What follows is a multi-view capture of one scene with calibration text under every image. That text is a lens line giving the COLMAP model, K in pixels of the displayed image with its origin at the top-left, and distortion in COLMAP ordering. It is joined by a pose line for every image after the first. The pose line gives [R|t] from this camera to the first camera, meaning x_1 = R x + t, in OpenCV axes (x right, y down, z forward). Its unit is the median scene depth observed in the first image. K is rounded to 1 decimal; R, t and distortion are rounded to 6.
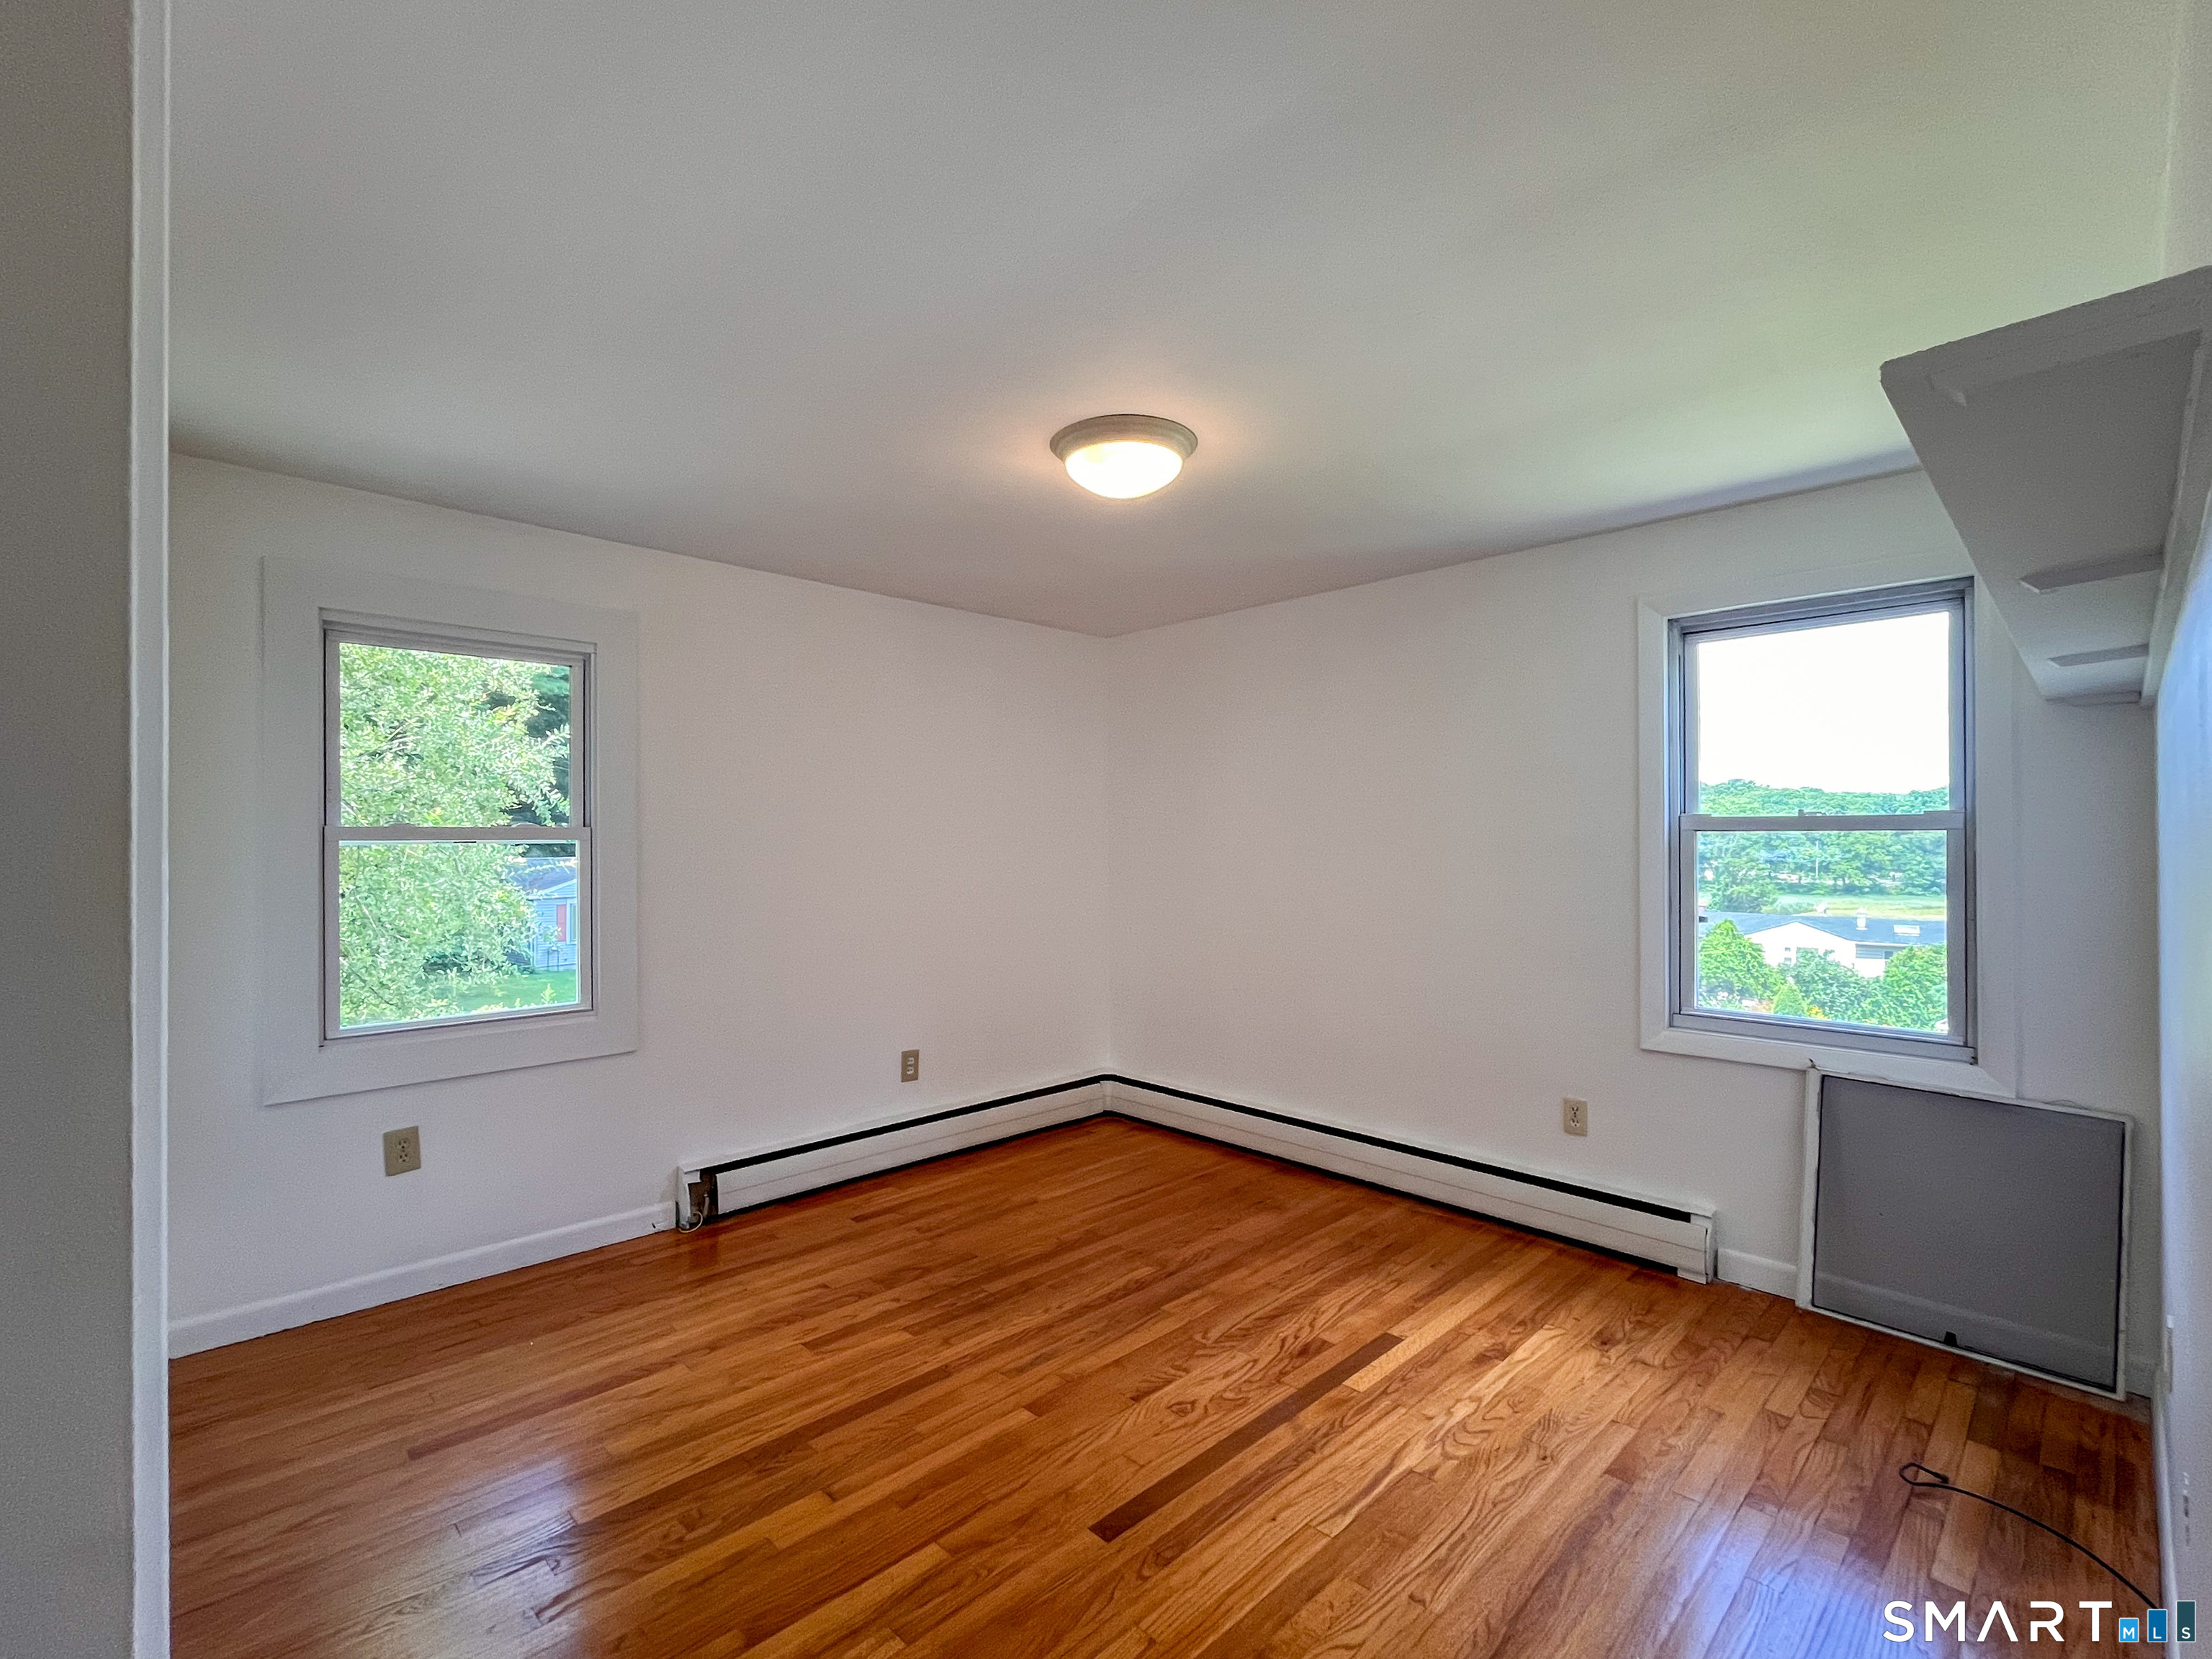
lens RADIAL K [[1000.9, 0, 1116.3], [0, 1000.9, 834.6], [0, 0, 1]] dist [0.000142, -0.000104]
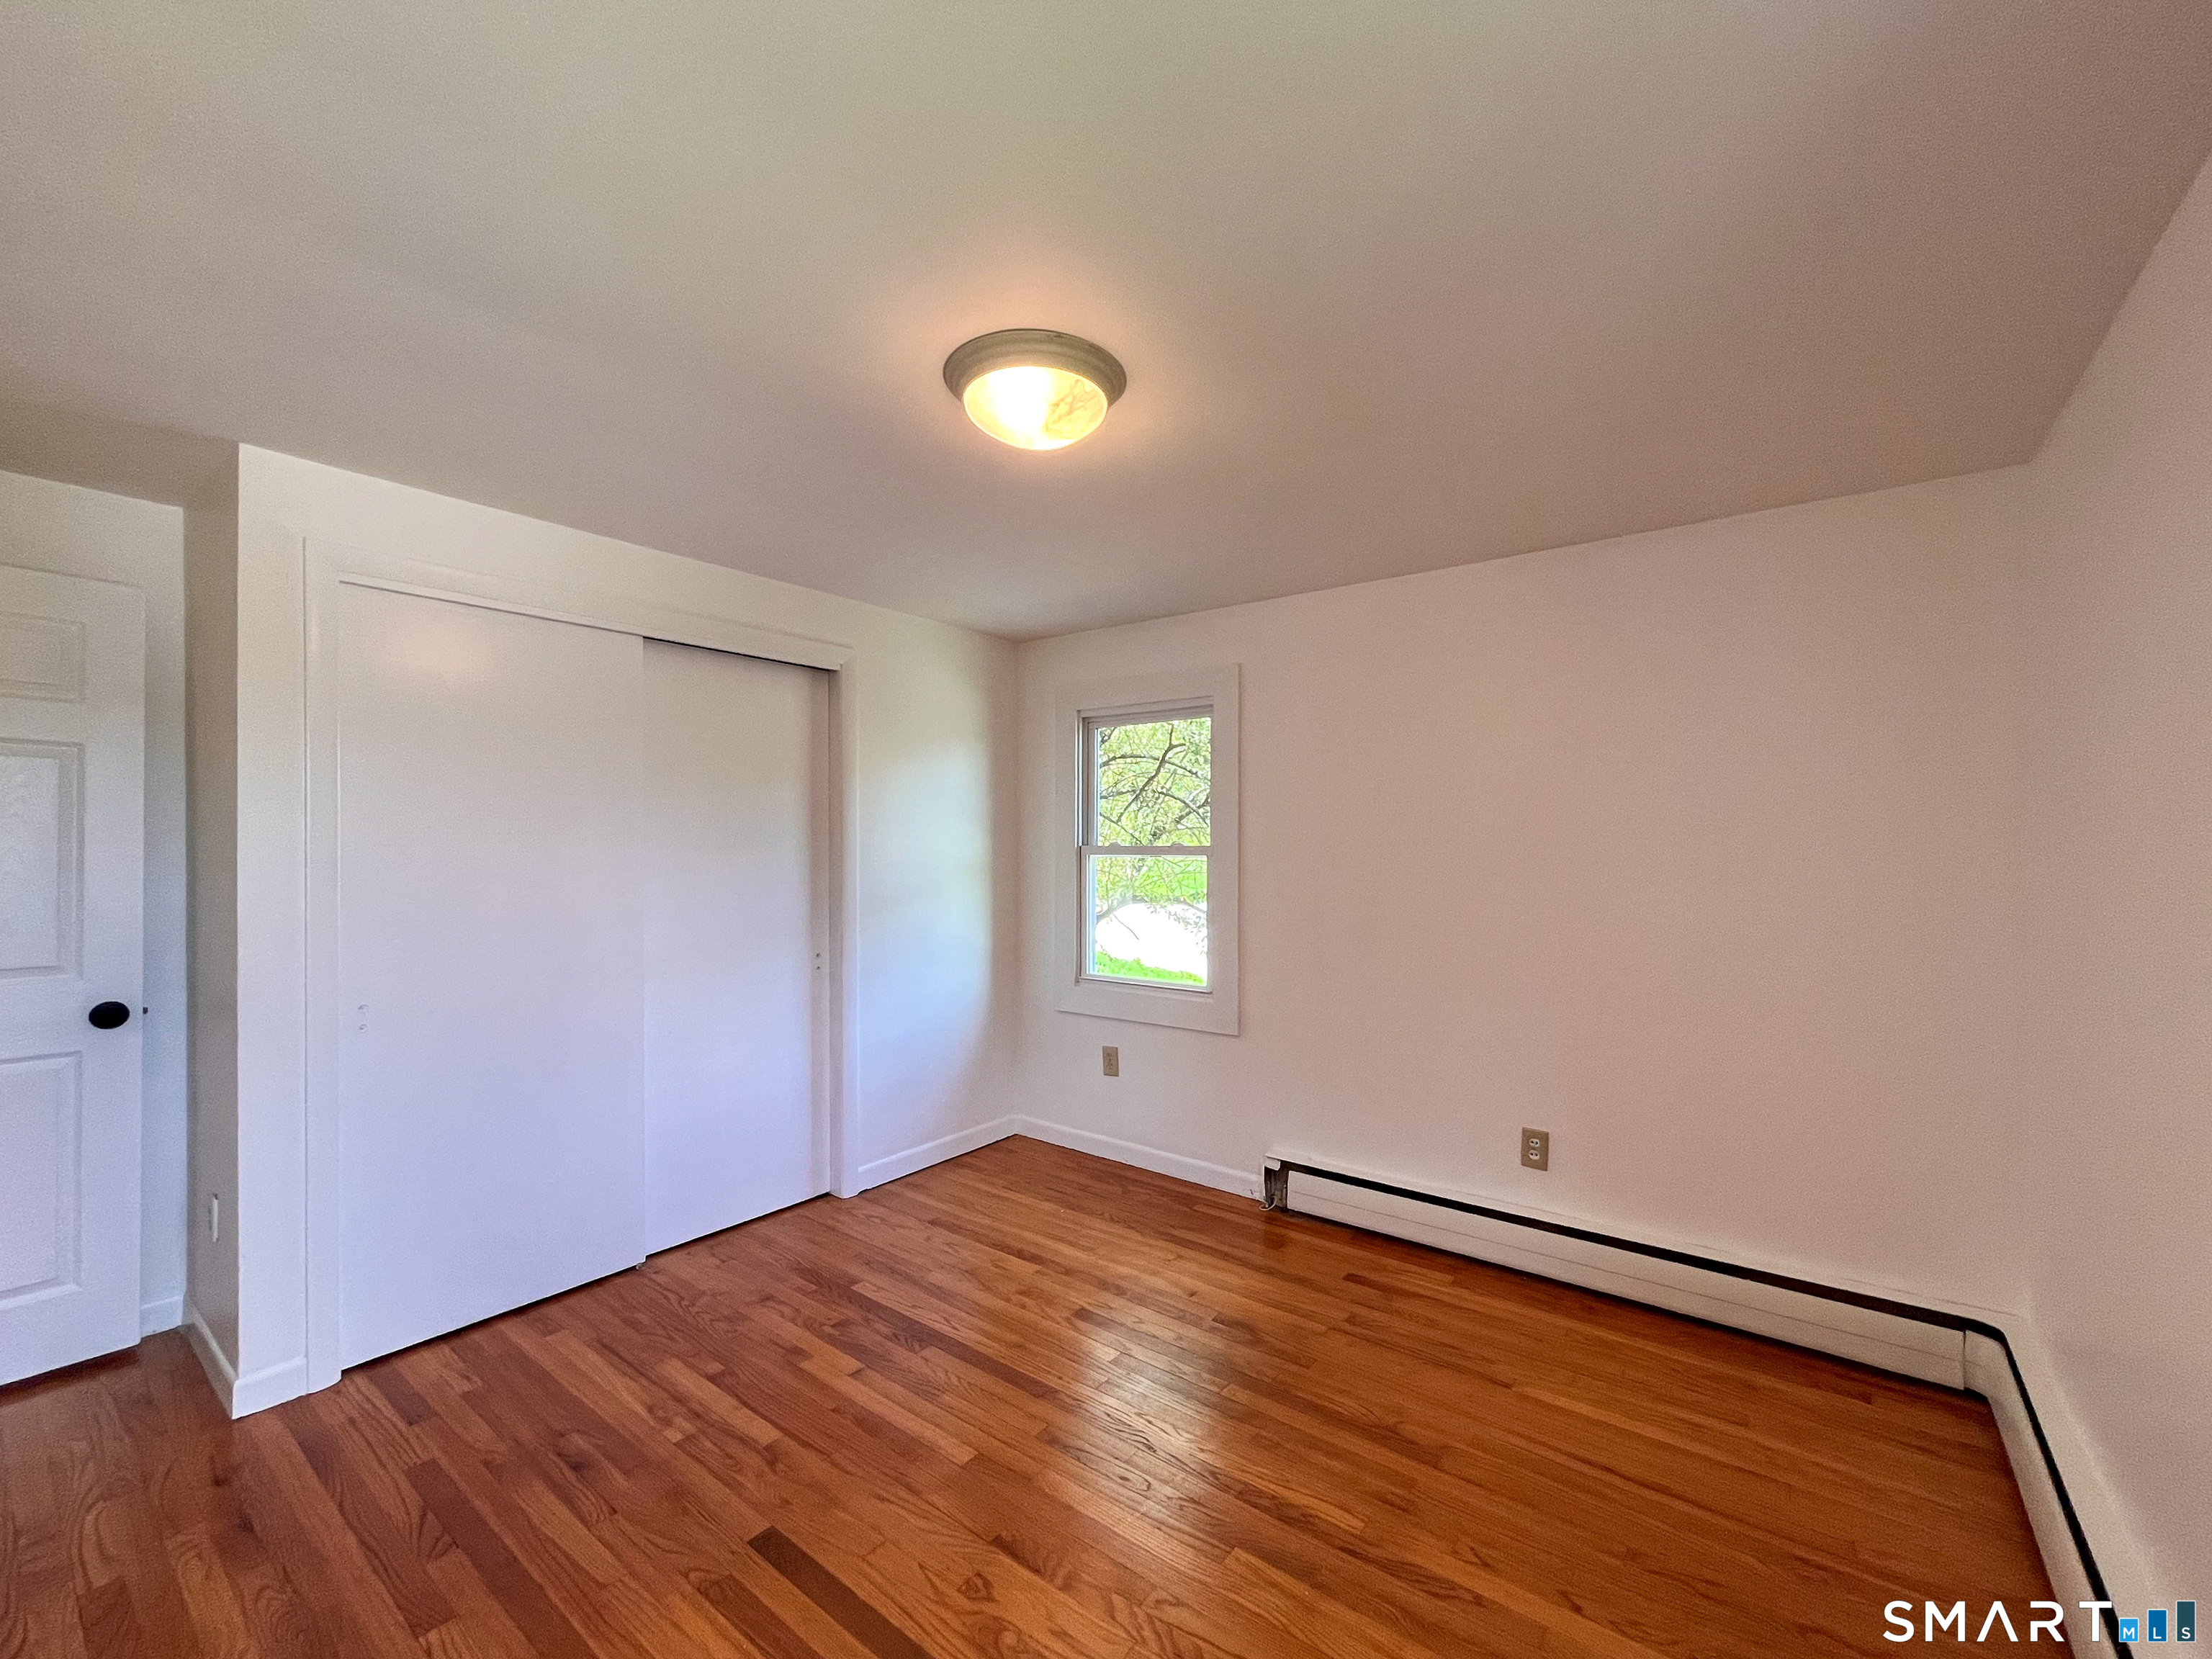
lens RADIAL K [[899.4, 0, 1105.0], [0, 899.4, 844.3], [0, 0, 1]] dist [-0.003806, -0.000219]
pose [[0.140812, -0.002457, -0.990033, 0.582632], [-0.001269, 0.999996, -0.002662, -0.006165], [0.990036, 0.001631, 0.140809, 0.749138]]
